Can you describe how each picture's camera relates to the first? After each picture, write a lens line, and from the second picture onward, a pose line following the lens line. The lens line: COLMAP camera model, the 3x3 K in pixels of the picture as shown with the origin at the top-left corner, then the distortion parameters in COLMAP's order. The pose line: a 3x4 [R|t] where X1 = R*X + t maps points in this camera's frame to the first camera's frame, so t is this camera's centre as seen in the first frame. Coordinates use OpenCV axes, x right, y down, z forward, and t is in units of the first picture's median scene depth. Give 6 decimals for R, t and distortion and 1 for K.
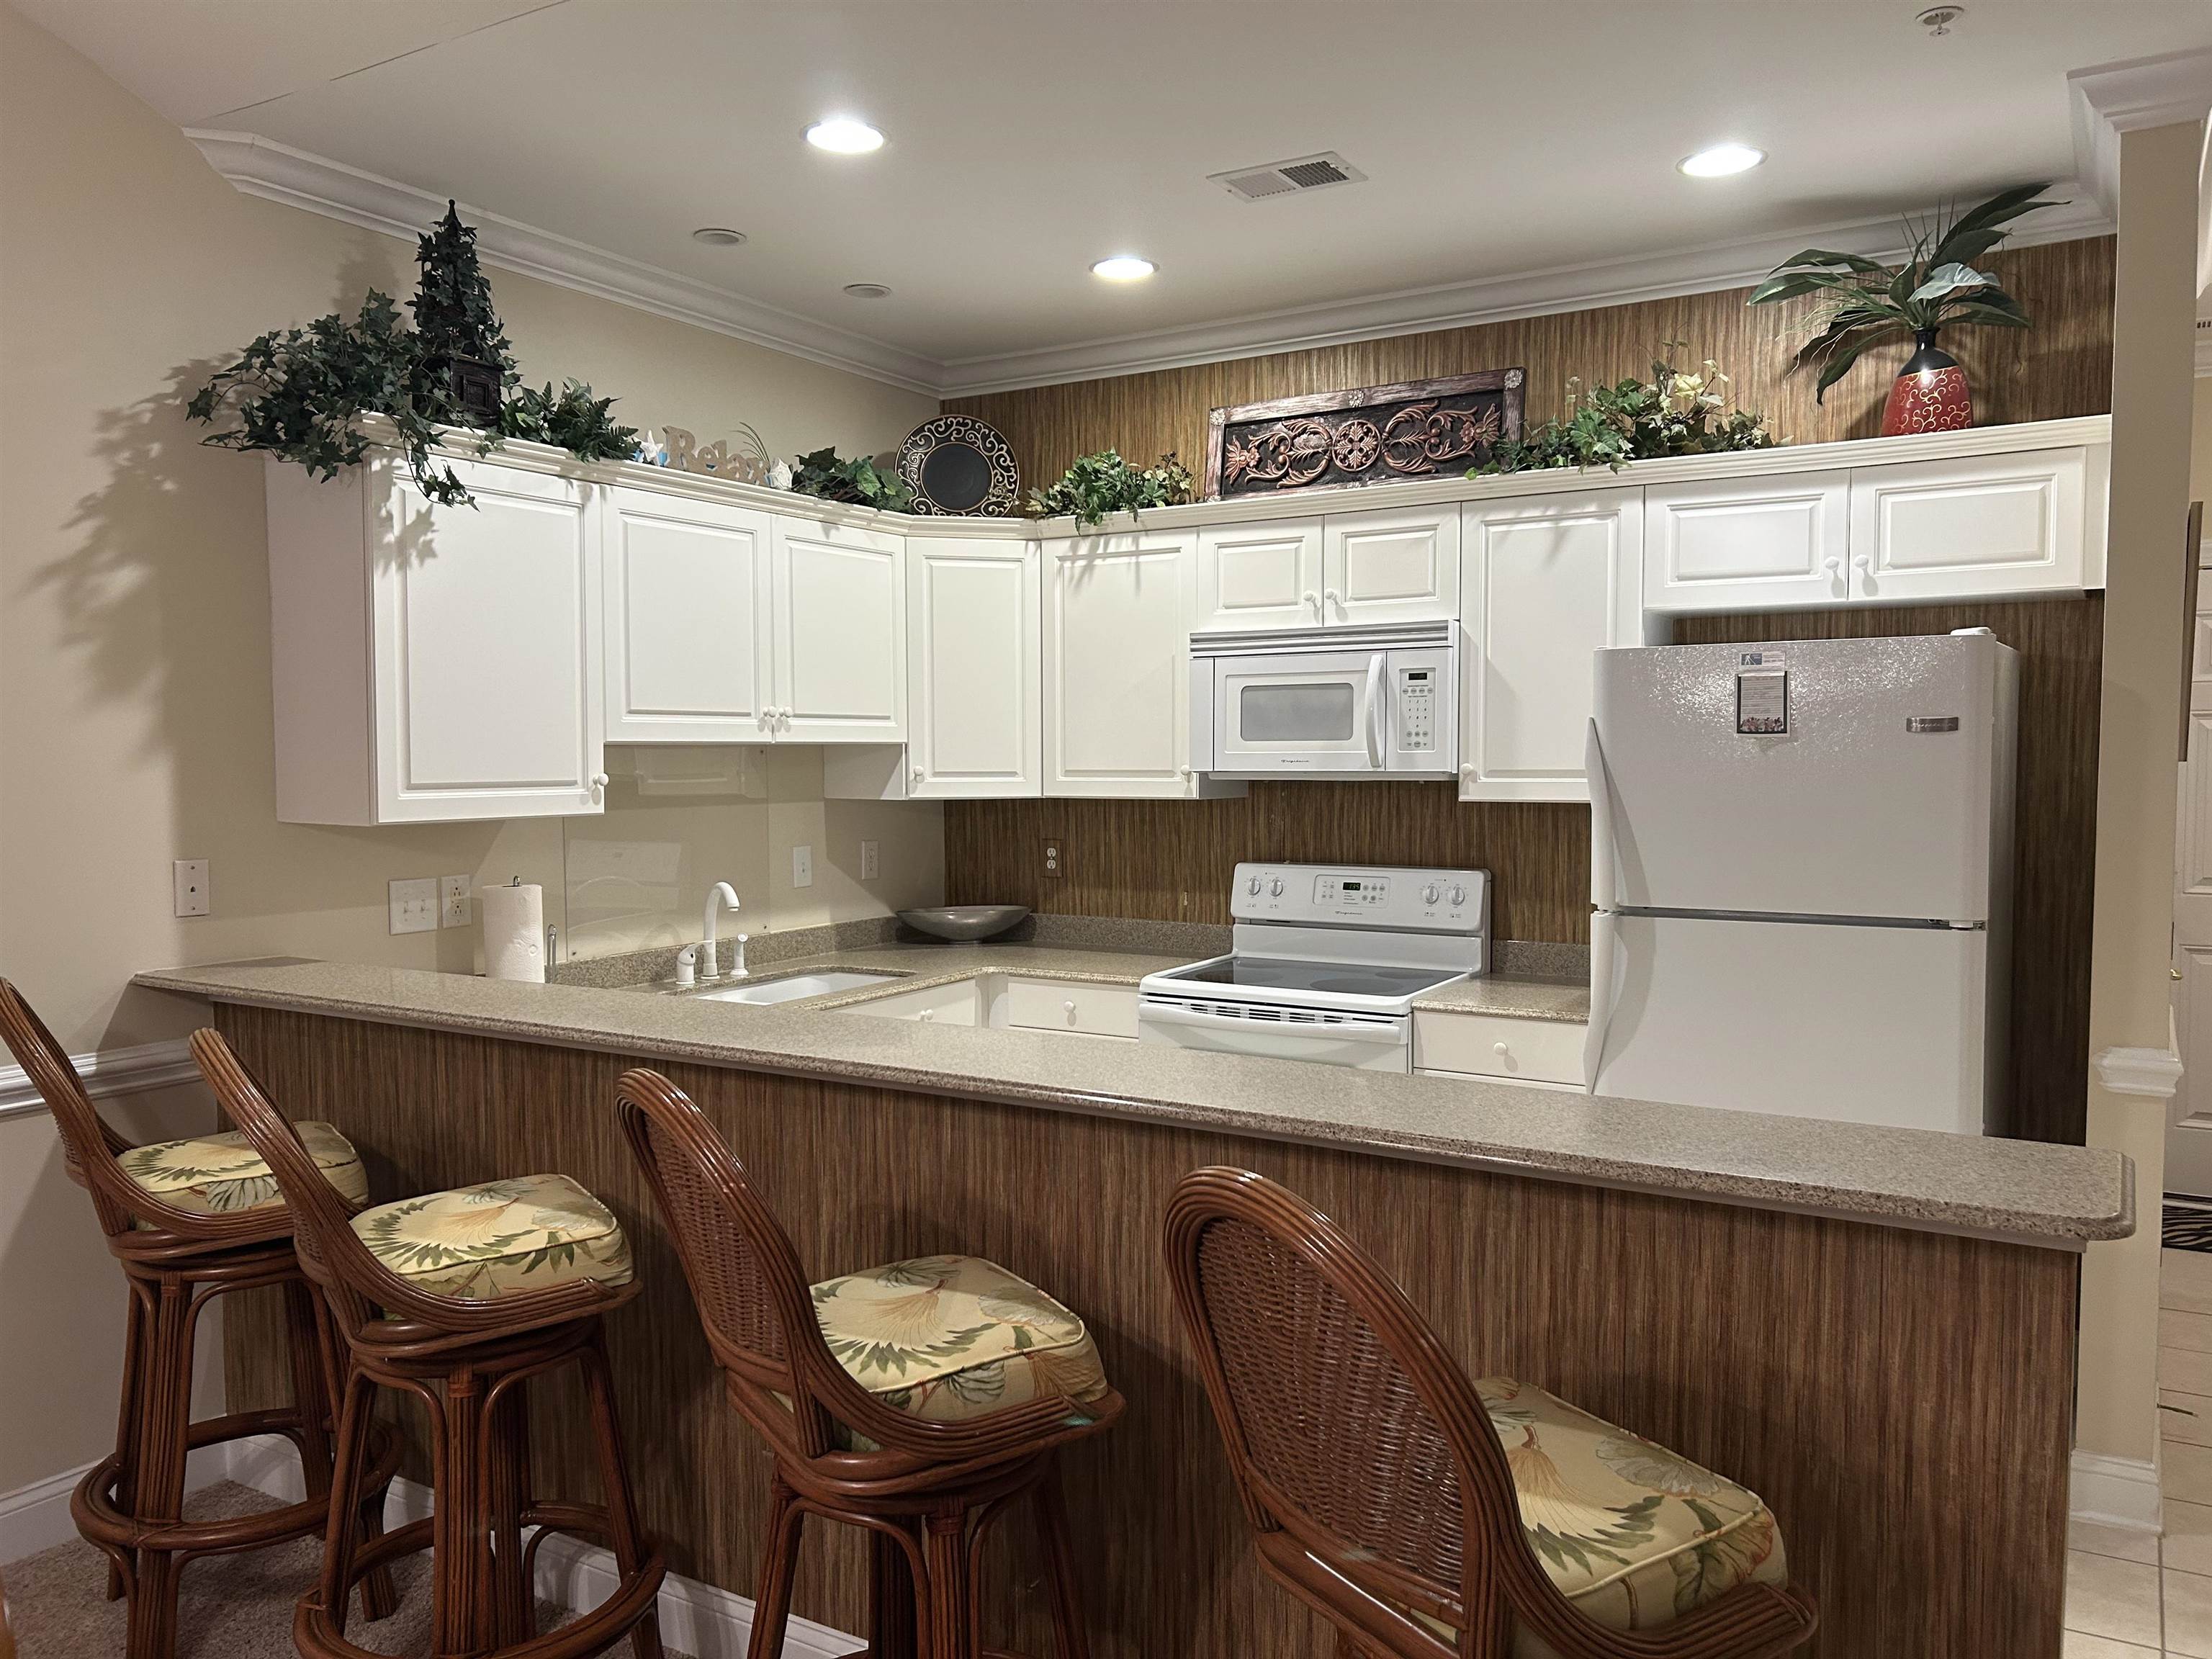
lens RADIAL K [[1651.2, 0, 1106.8], [0, 1651.2, 845.9], [0, 0, 1]] dist [0.054053, -0.061482]
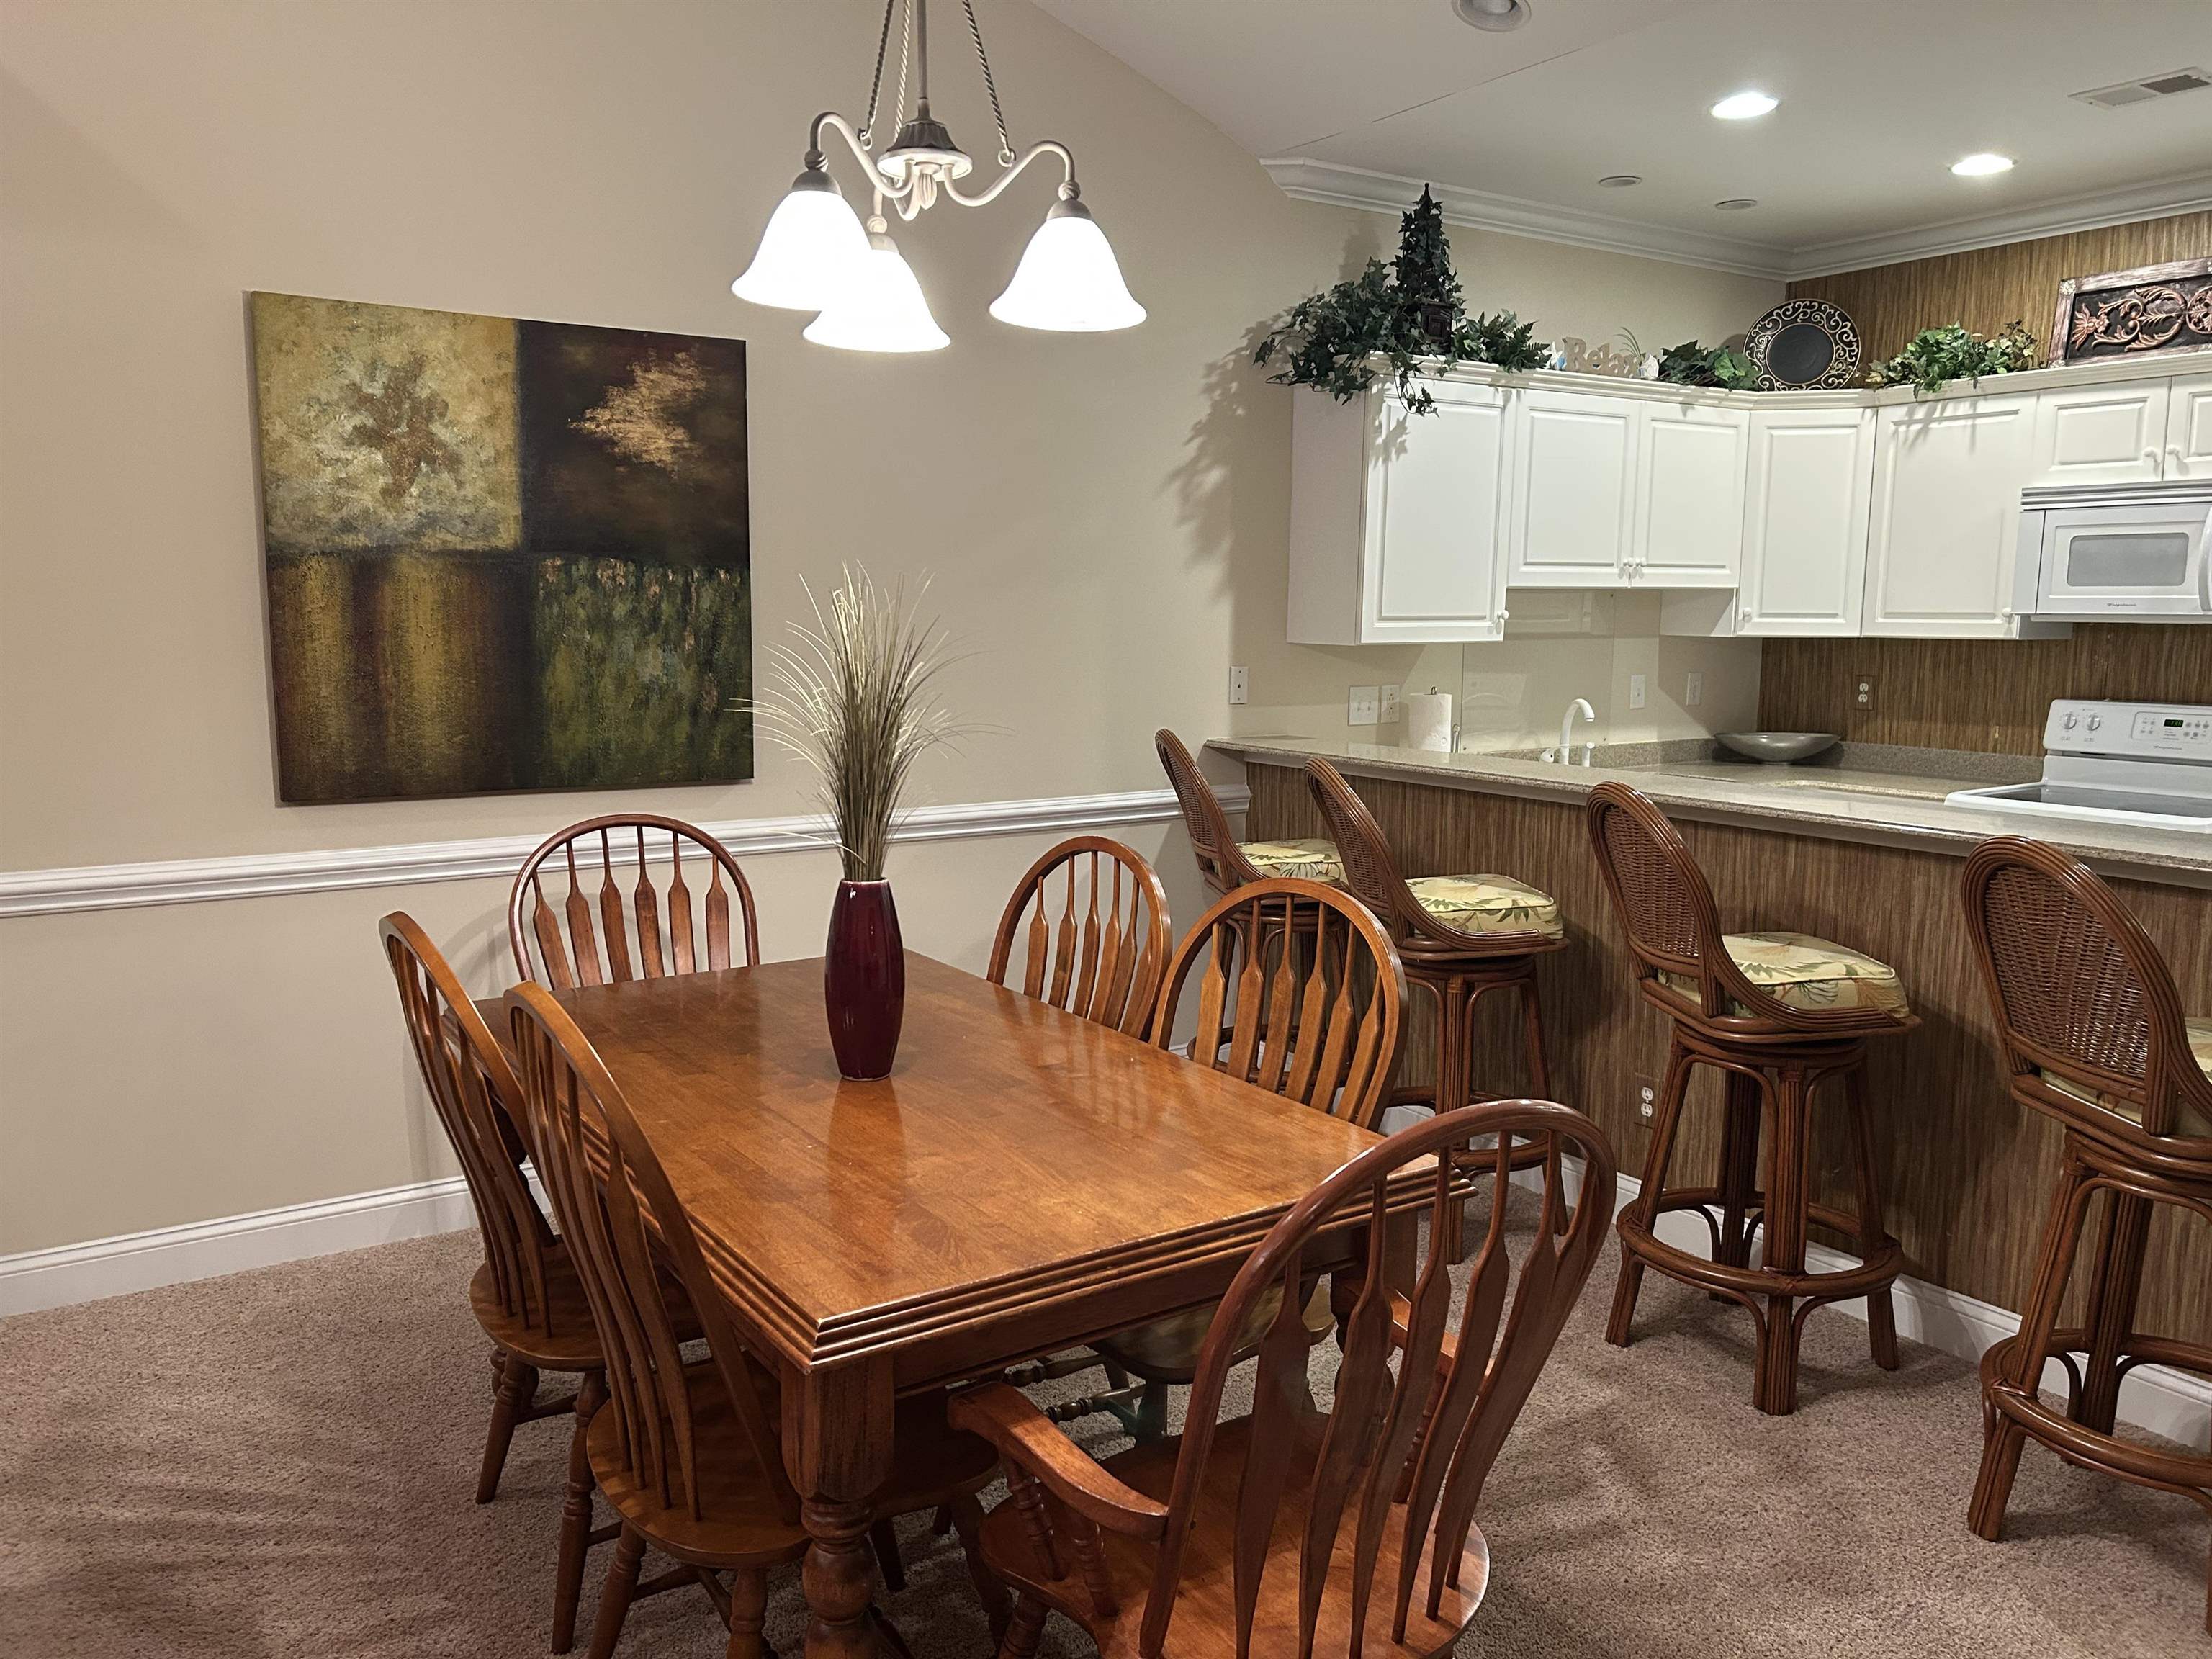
lens RADIAL K [[1651.2, 0, 1101.3], [0, 1651.2, 842.1], [0, 0, 1]] dist [0.054053, -0.061482]
pose [[0.901219, 0.070010, -0.427671, -0.012958], [-0.033206, 0.995119, 0.092926, 0.029000], [0.432090, -0.069546, 0.899145, -0.355880]]
